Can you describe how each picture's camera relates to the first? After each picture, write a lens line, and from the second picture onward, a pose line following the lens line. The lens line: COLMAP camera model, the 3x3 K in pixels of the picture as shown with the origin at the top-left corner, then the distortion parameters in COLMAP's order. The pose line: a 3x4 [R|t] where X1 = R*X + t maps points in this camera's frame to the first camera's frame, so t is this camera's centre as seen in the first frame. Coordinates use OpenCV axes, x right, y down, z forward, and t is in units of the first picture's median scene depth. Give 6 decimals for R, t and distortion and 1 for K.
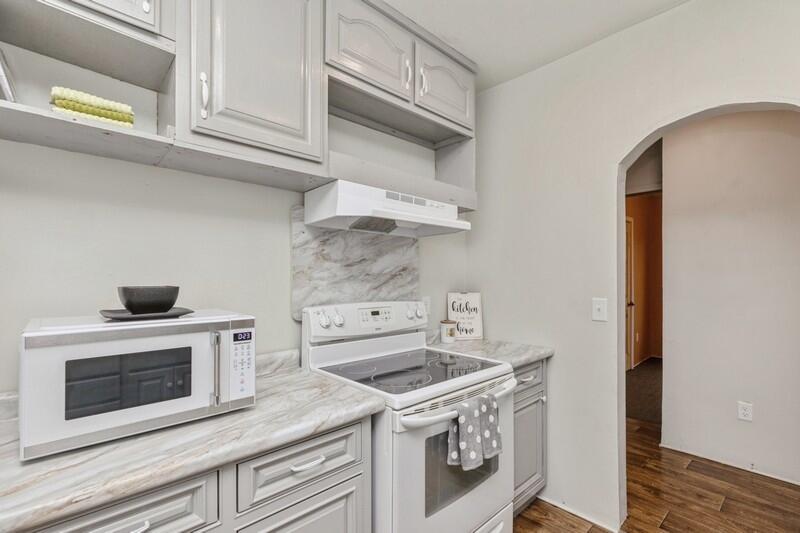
lens RADIAL K [[361.3, 0, 410.0], [0, 361.3, 274.7], [0, 0, 1]] dist [0.001410, 0.000127]
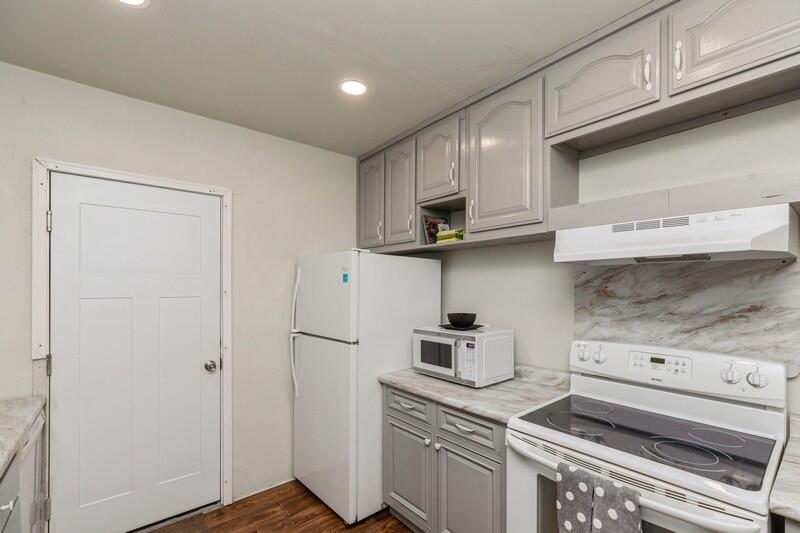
lens RADIAL K [[356.1, 0, 405.1], [0, 356.1, 284.5], [0, 0, 1]] dist [0.000696, 0.000099]
pose [[-0.055084, -0.014872, -0.998371, 0.842790], [0.004853, 0.999873, -0.015162, -0.066755], [0.998470, -0.005680, -0.055005, 0.504384]]
